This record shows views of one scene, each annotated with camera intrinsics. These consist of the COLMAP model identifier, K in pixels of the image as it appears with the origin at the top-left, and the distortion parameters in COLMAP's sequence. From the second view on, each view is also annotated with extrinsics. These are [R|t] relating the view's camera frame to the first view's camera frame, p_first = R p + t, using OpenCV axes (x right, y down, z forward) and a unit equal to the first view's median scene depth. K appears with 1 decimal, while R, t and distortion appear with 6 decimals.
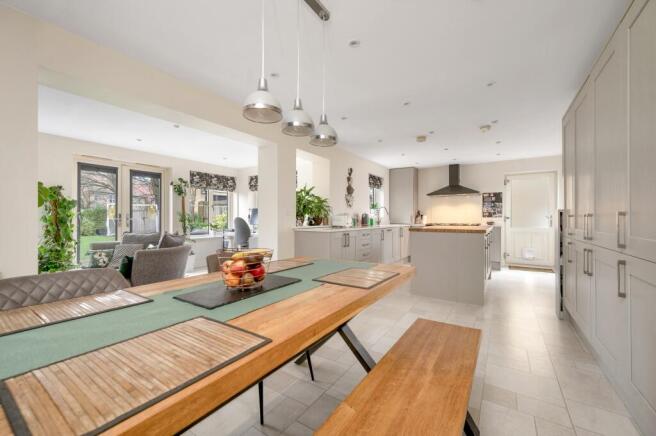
lens RADIAL K [[261.4, 0, 327.6], [0, 261.4, 217.3], [0, 0, 1]] dist [0.002121, 0.000117]
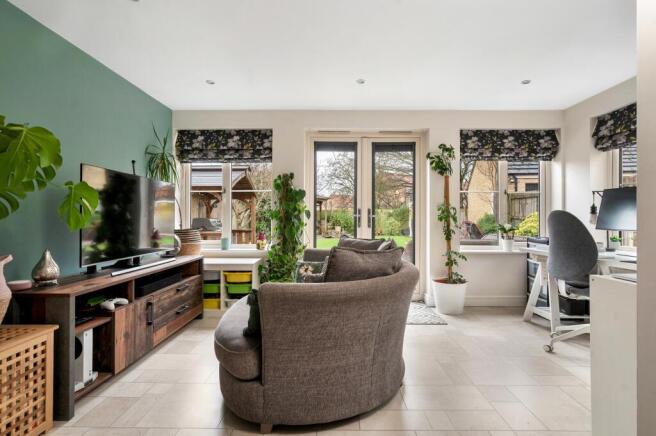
lens RADIAL K [[316.3, 0, 329.0], [0, 316.3, 218.7], [0, 0, 1]] dist [0.002059, 0.000418]
pose [[0.549945, 0.000410, -0.835201, -0.116204], [0.000502, 1.000000, 0.000822, 0.010809], [0.835201, -0.000871, 0.549944, 0.391576]]
